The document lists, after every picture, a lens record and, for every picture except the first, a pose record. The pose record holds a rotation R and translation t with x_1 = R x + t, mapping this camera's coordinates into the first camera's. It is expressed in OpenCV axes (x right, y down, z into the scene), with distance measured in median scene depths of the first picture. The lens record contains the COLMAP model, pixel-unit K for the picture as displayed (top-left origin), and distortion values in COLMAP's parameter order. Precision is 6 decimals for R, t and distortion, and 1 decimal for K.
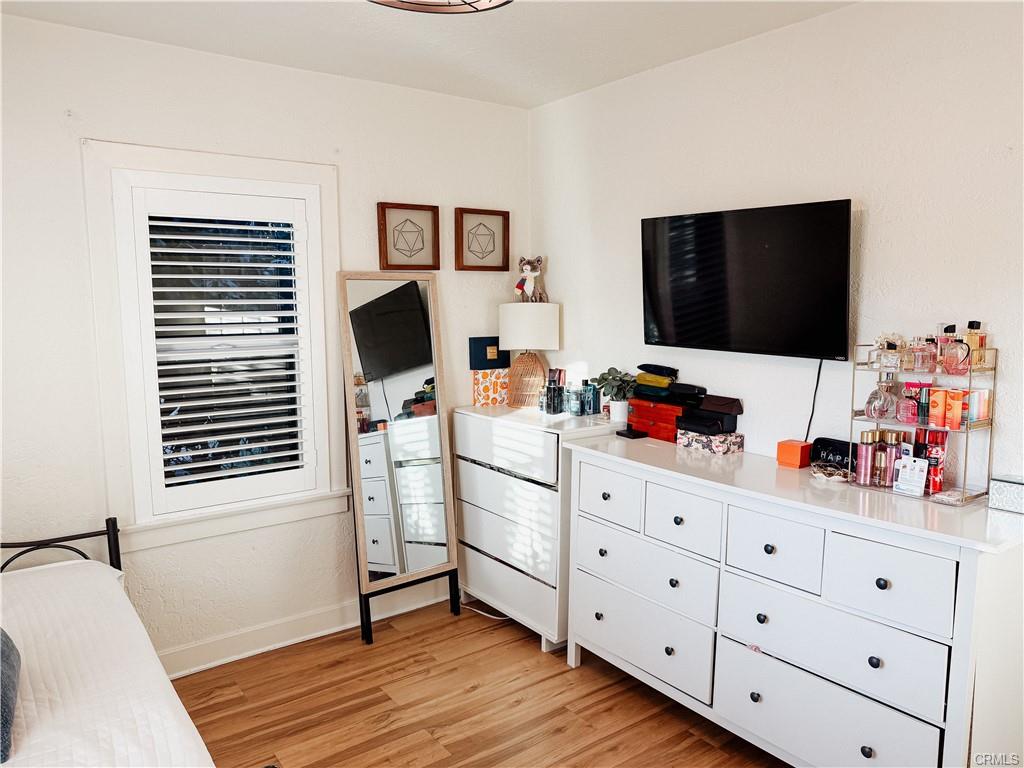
lens RADIAL K [[738.8, 0, 512.0], [0, 738.8, 384.0], [0, 0, 1]] dist [0.000136, 0.000499]
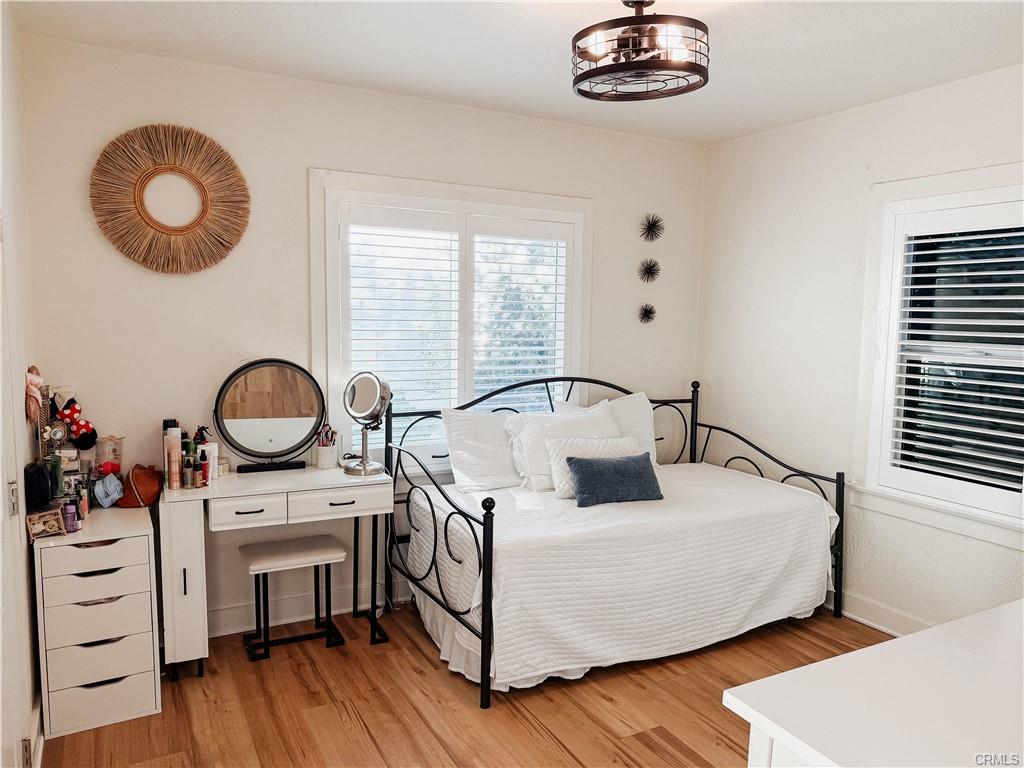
lens RADIAL K [[738.8, 0, 512.0], [0, 738.8, 384.0], [0, 0, 1]] dist [0.000136, 0.000499]
pose [[-0.136909, 0.106440, -0.984848, 0.777410], [-0.129124, 0.983810, 0.124278, -0.057682], [0.982132, 0.144183, -0.120949, 0.536859]]
